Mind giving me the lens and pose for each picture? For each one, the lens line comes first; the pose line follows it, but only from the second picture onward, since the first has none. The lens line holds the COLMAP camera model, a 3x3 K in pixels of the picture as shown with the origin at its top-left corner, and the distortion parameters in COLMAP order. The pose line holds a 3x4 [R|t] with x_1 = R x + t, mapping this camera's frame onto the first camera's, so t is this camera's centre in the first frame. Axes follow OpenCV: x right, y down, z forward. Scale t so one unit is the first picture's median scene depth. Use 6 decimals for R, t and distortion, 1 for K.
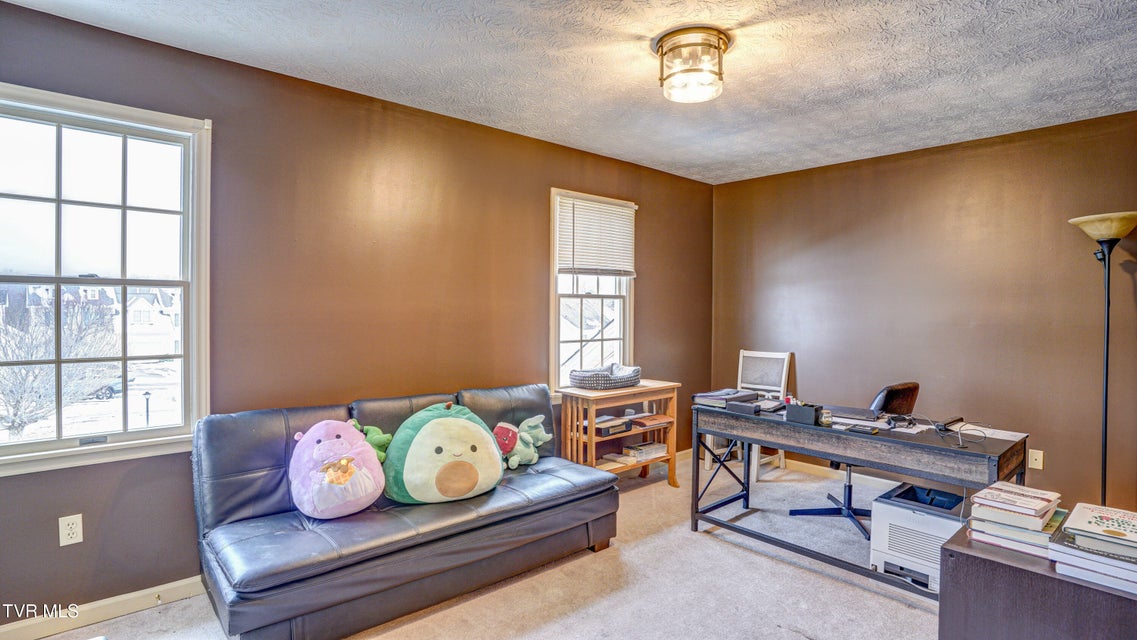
lens RADIAL K [[561.2, 0, 572.8], [0, 561.2, 321.0], [0, 0, 1]] dist [-0.076636, 0.033875]
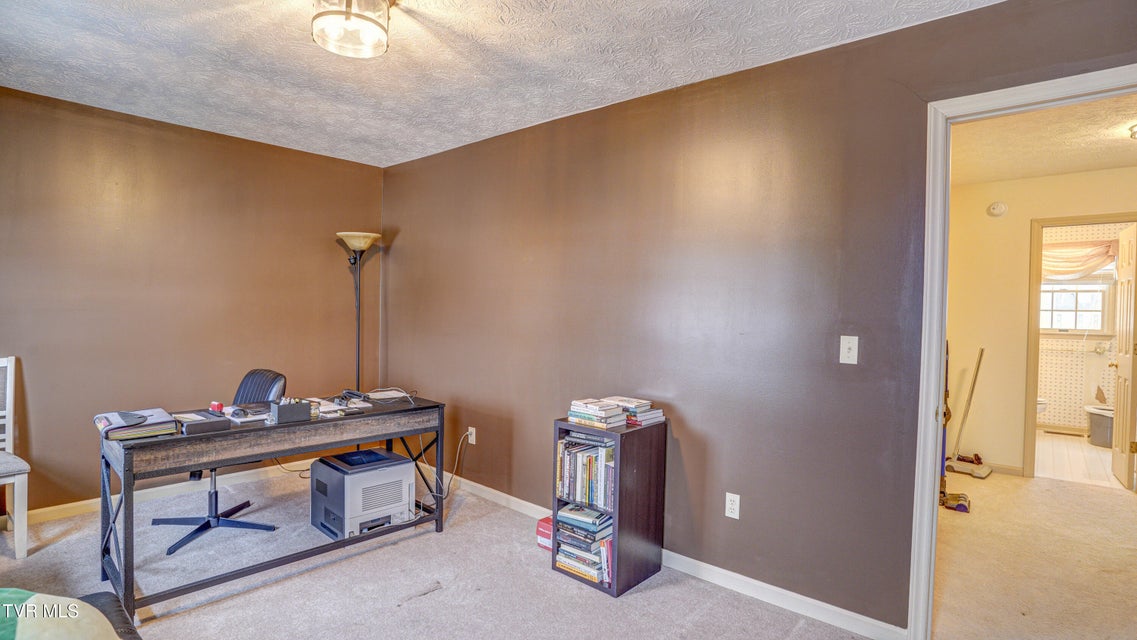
lens RADIAL K [[561.2, 0, 574.7], [0, 561.2, 319.5], [0, 0, 1]] dist [-0.076636, 0.033875]
pose [[-0.129354, -0.032400, 0.991069, -0.518265], [-0.001167, 0.999470, 0.032522, -0.016683], [-0.991598, 0.003050, -0.129324, 0.604348]]
